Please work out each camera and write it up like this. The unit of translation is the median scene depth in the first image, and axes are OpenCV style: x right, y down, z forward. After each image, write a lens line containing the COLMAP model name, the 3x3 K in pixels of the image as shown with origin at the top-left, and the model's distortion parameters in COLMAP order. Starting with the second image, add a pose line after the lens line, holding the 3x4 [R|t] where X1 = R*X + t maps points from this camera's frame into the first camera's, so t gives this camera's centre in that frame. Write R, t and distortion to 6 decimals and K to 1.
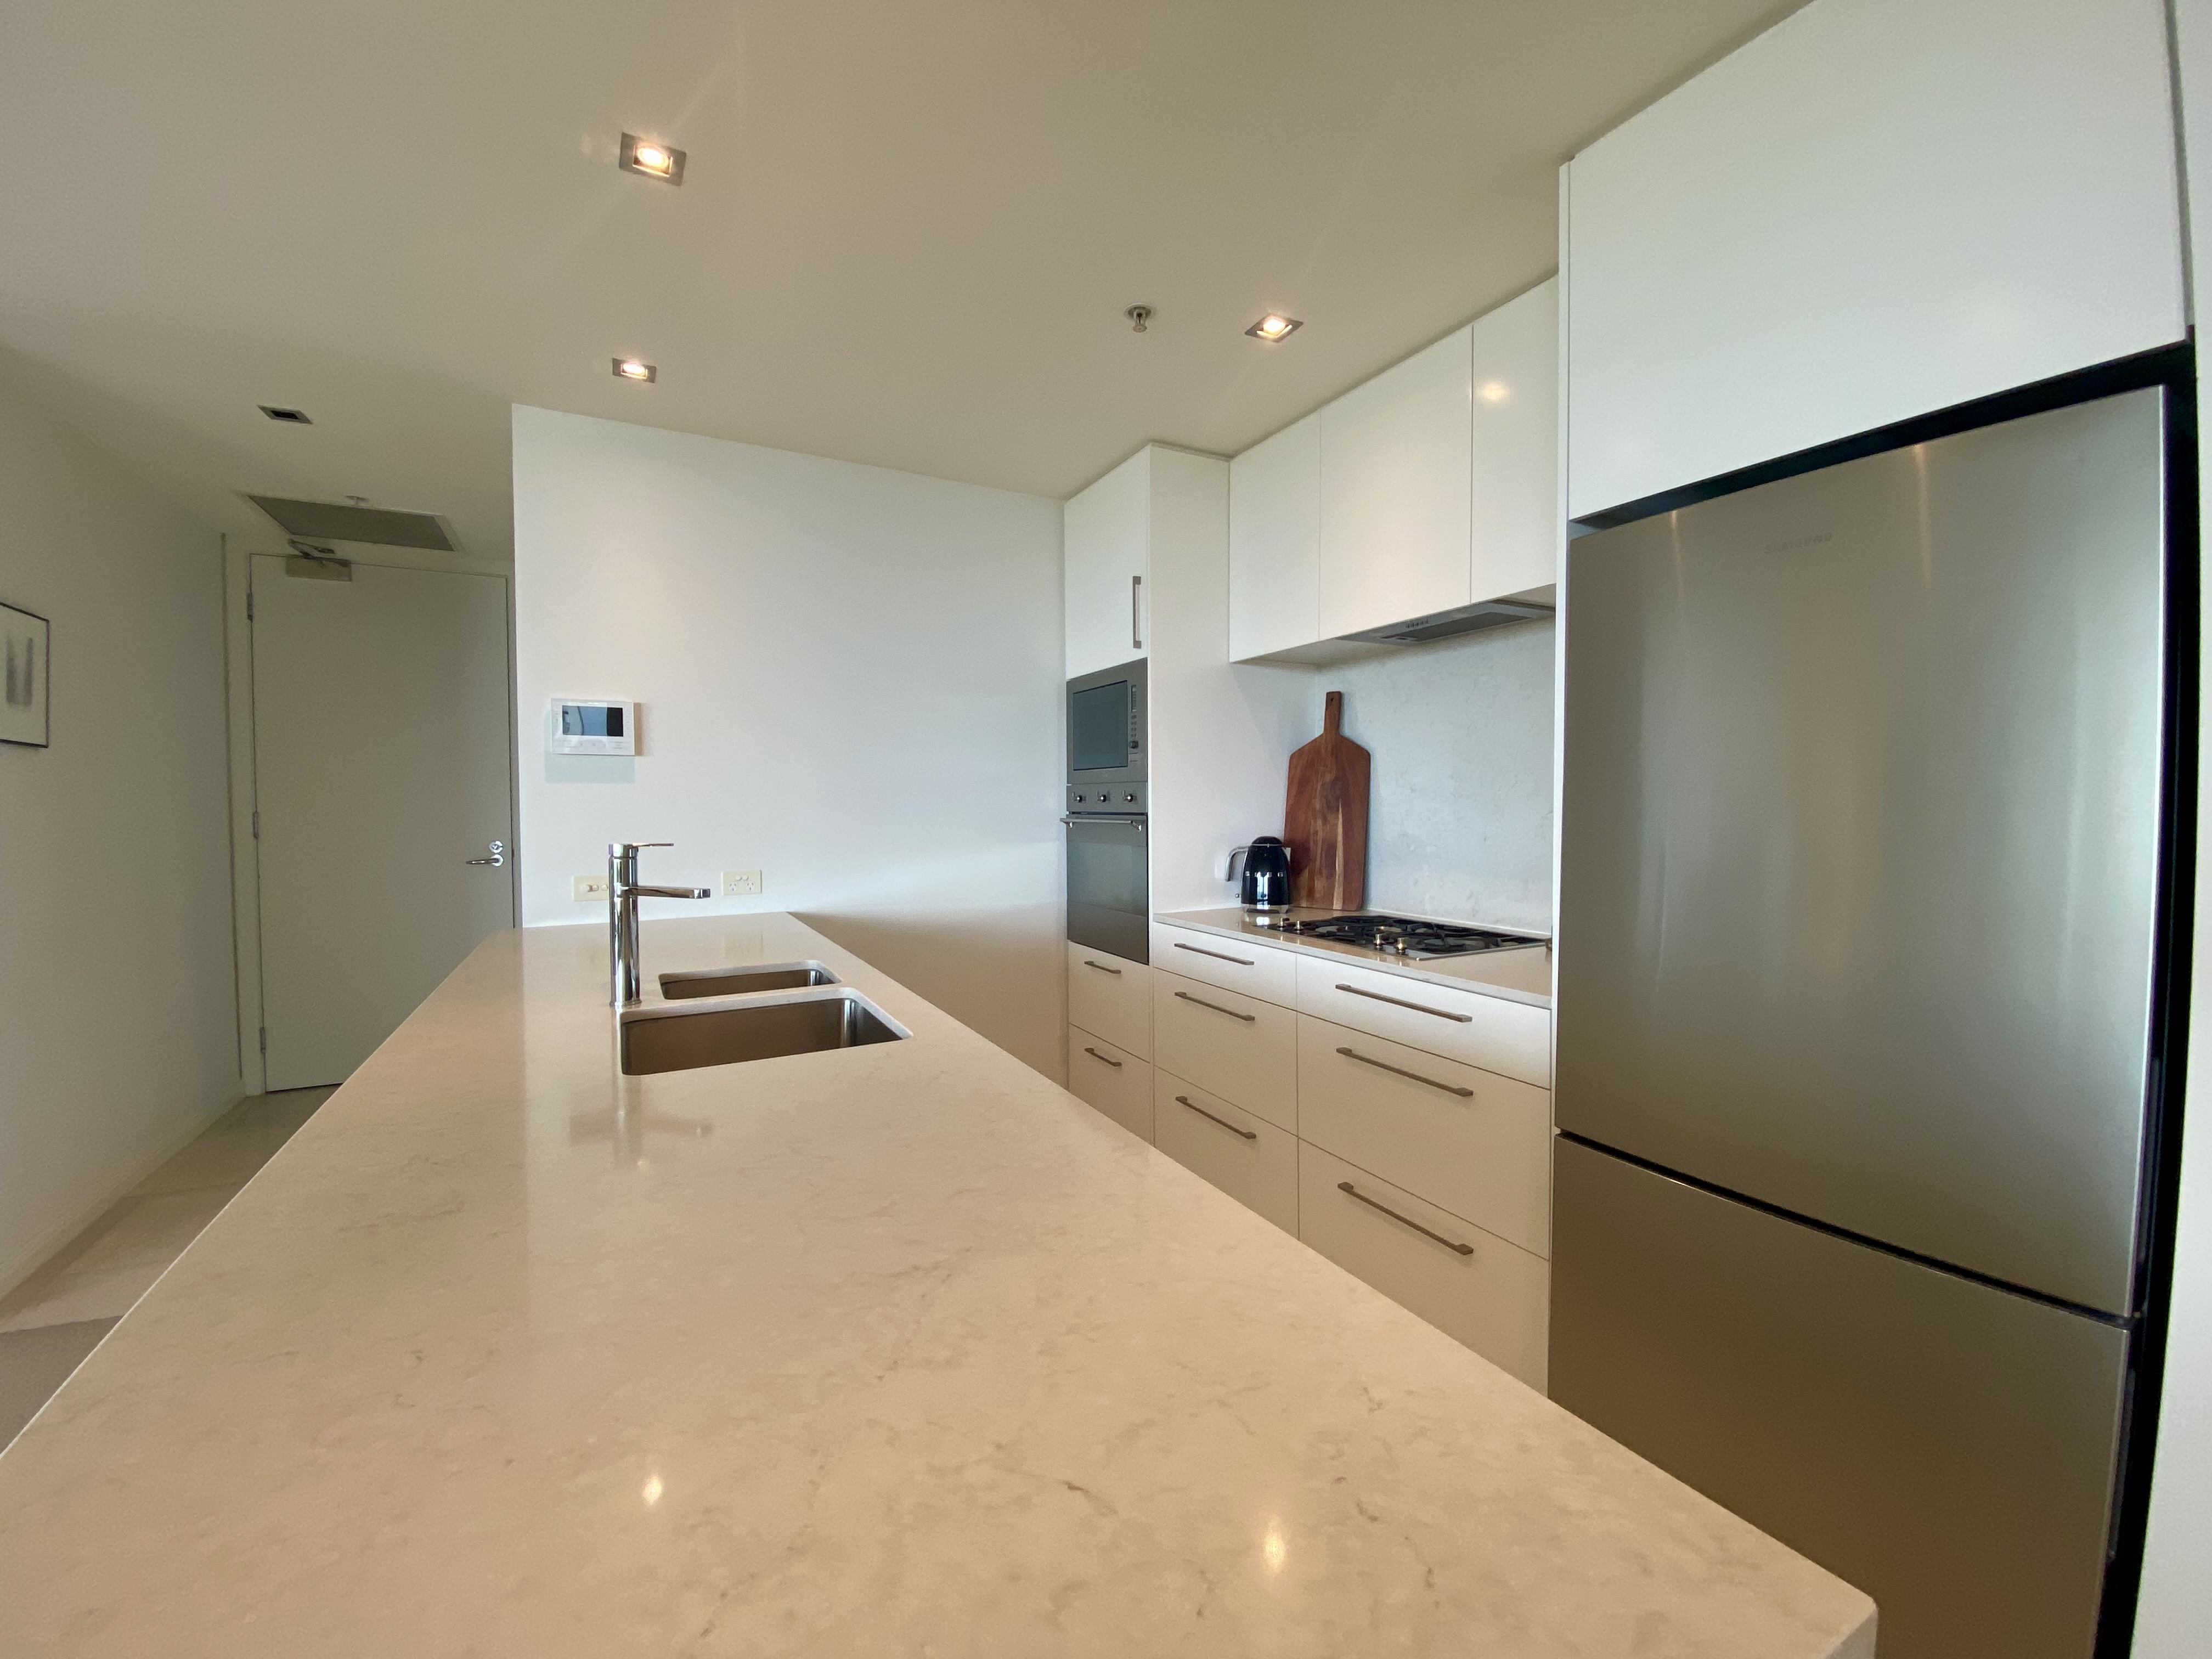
lens RADIAL K [[890.0, 0, 1111.2], [0, 890.0, 840.9], [0, 0, 1]] dist [0.000986, 0.000044]
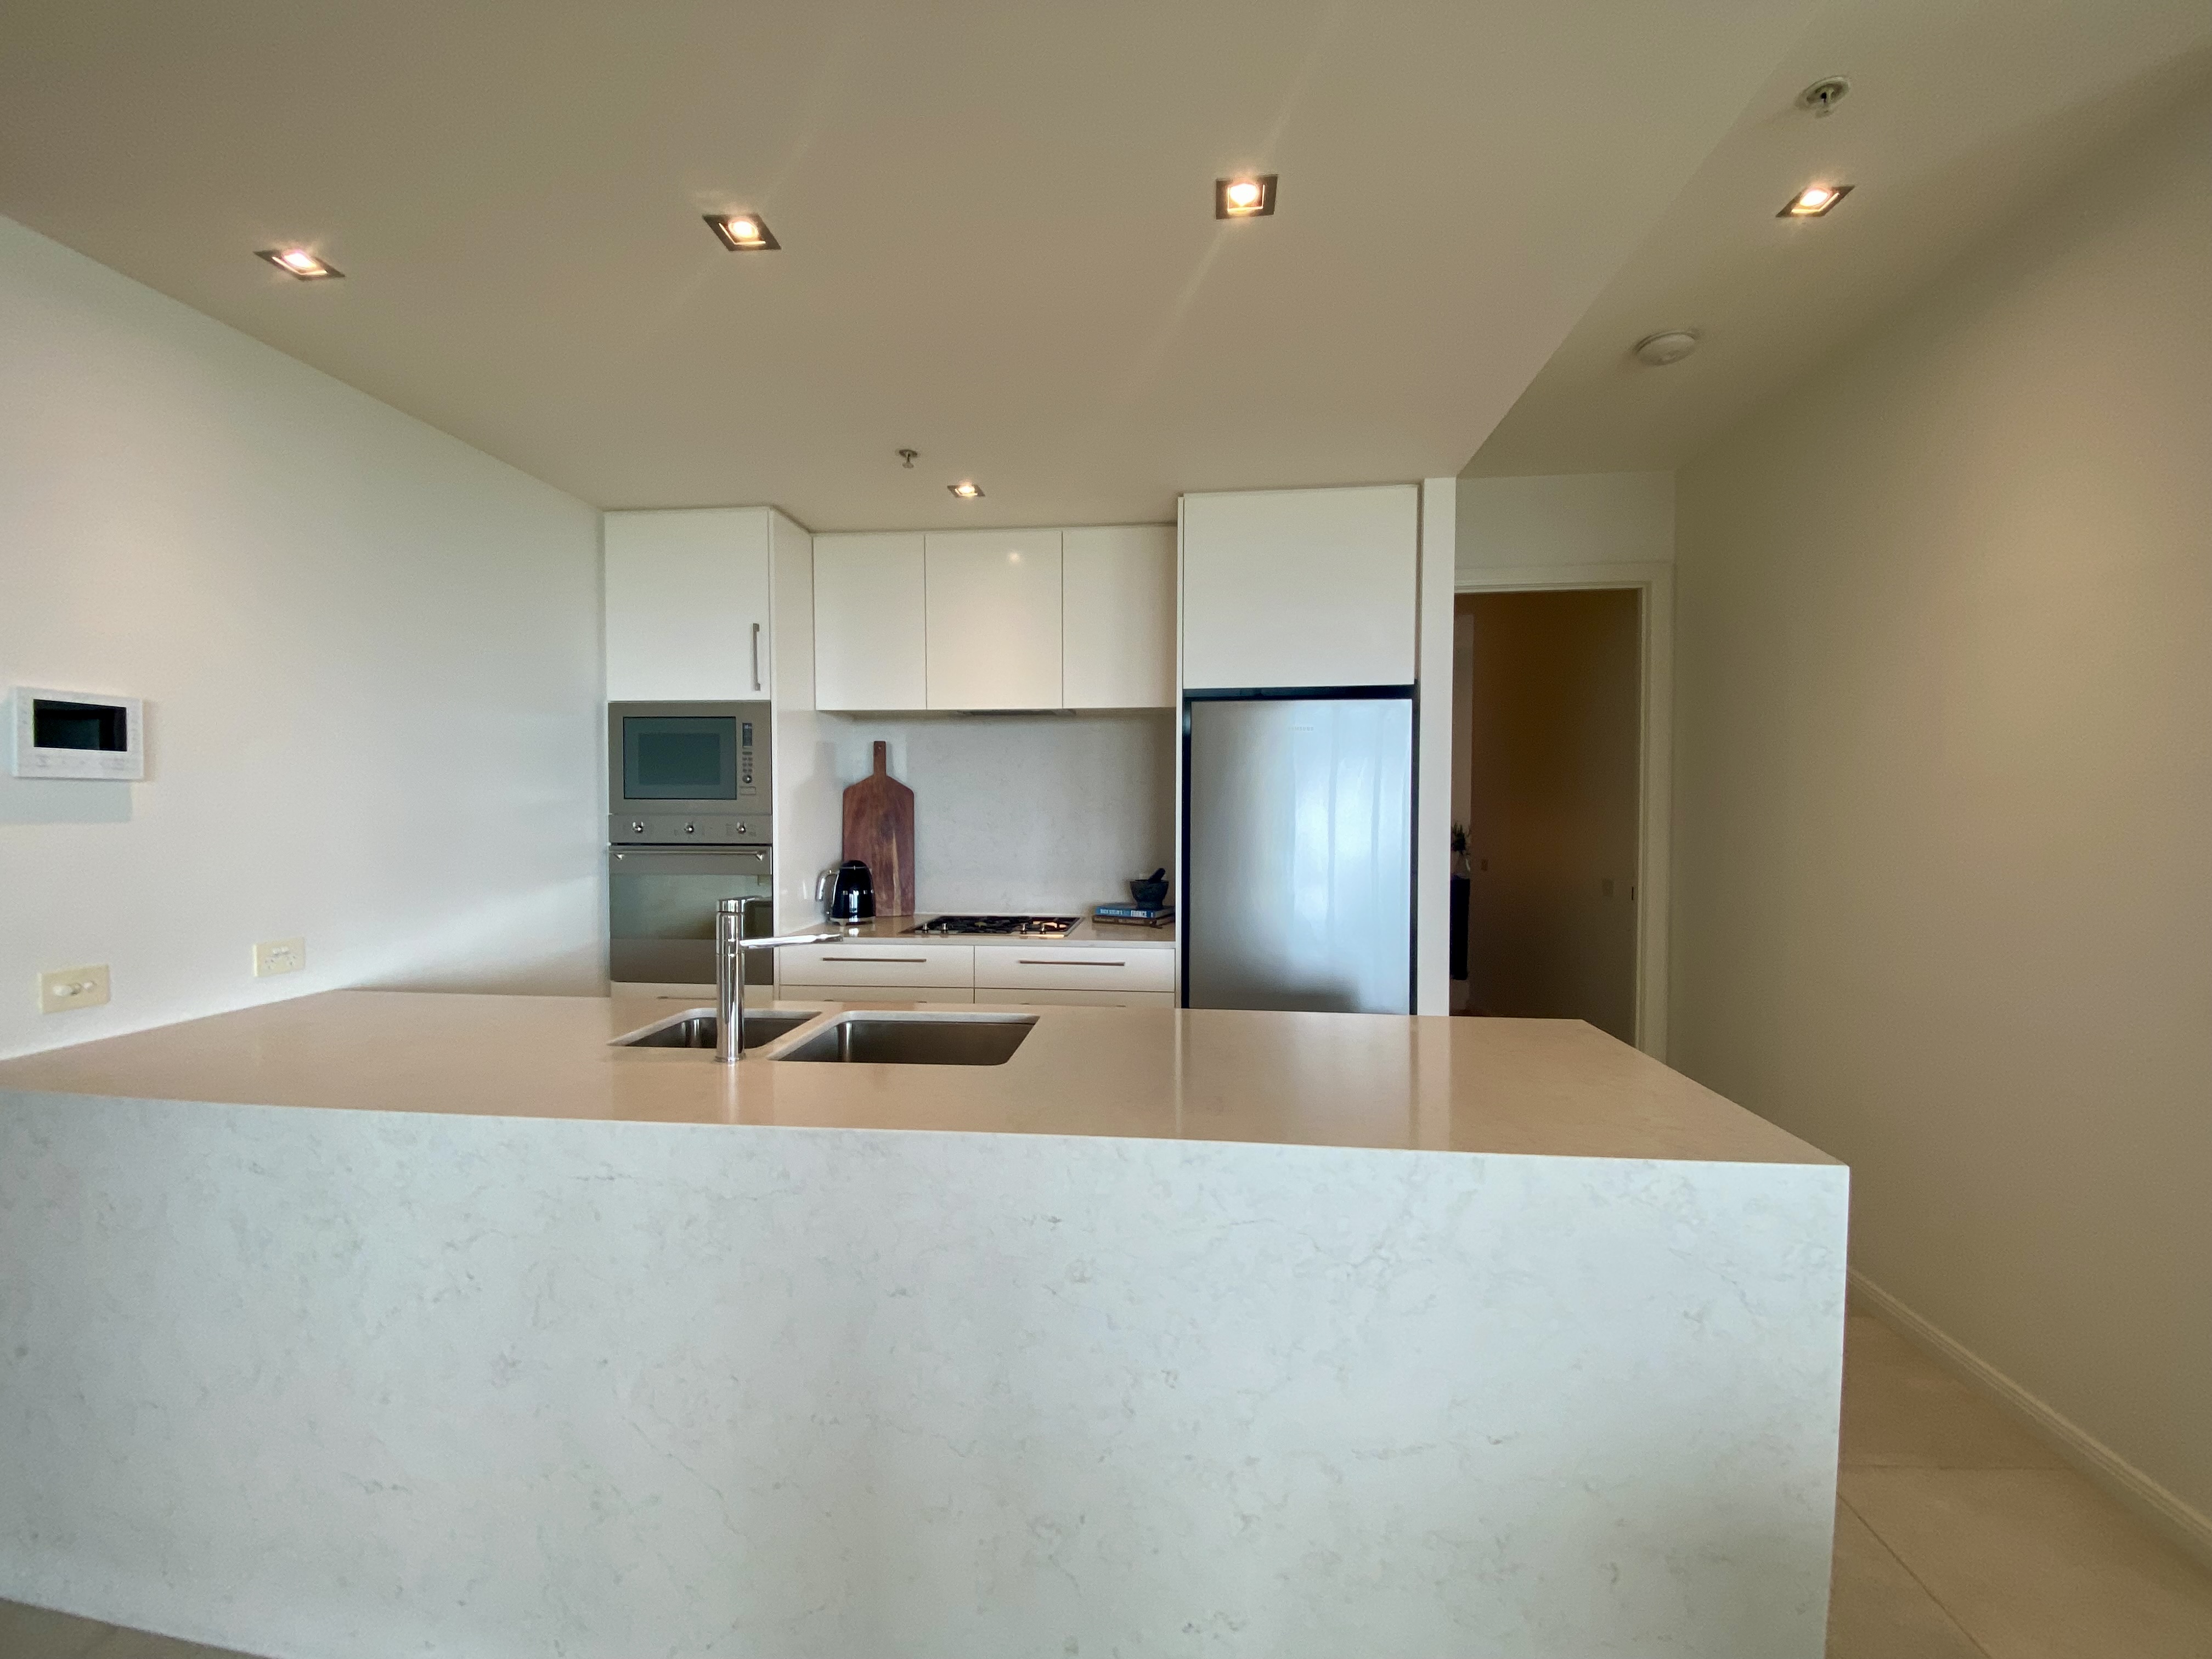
lens RADIAL K [[893.6, 0, 1106.0], [0, 893.6, 829.5], [0, 0, 1]] dist [0.000062, 0.000002]
pose [[0.582442, -0.015607, 0.812722, -0.598907], [0.032375, 0.999468, -0.004008, -0.030178], [-0.812227, 0.028646, 0.582638, 0.030668]]
